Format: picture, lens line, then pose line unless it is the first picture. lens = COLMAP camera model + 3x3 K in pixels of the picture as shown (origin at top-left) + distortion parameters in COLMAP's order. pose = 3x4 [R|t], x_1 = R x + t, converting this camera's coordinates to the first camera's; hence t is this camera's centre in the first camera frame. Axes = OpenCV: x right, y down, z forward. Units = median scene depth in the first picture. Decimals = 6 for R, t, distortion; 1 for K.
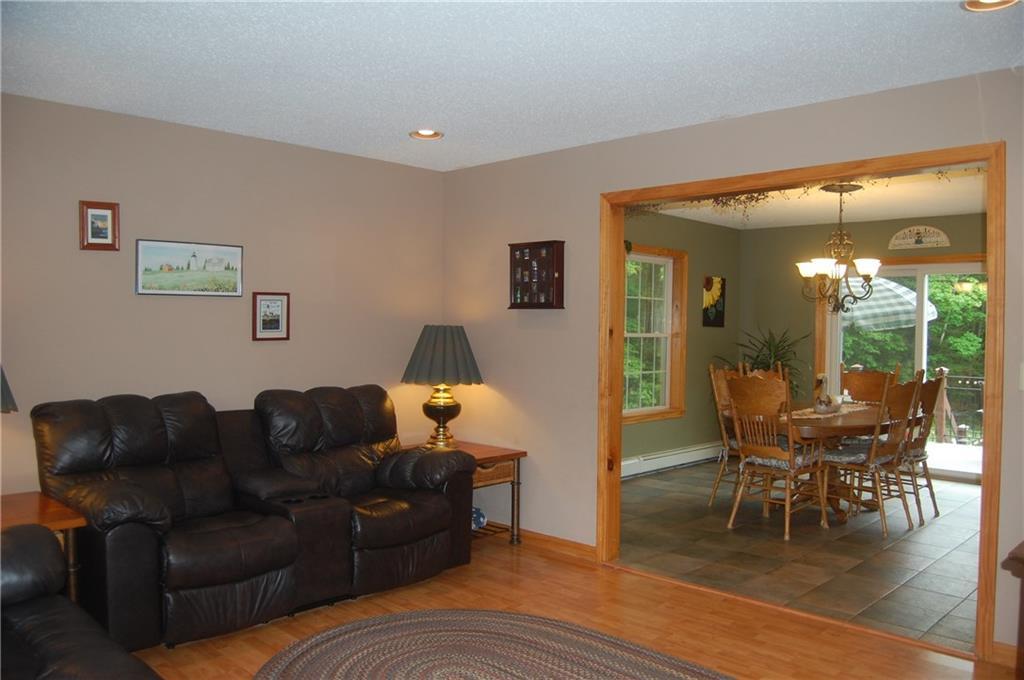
lens RADIAL K [[835.8, 0, 528.7], [0, 835.8, 338.0], [0, 0, 1]] dist [-0.004581, -0.000789]
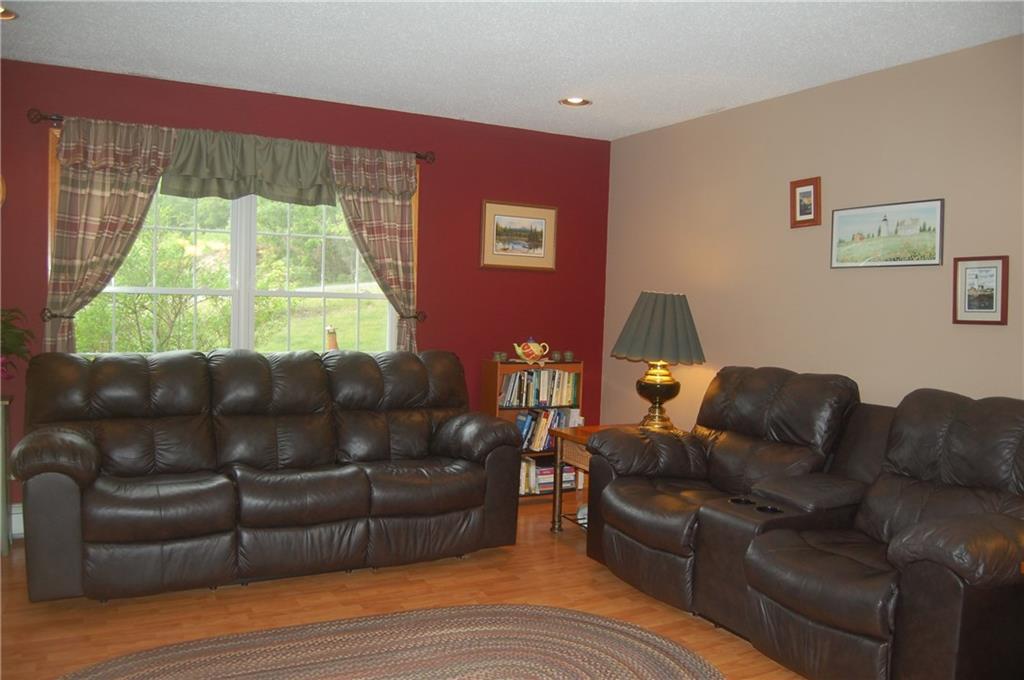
lens RADIAL K [[835.8, 0, 528.7], [0, 835.8, 338.0], [0, 0, 1]] dist [-0.004581, -0.000789]
pose [[-0.281487, 0.010797, -0.959504, 0.541621], [-0.067763, 0.997217, 0.031101, 0.020588], [0.957169, 0.073773, -0.279972, 0.944977]]
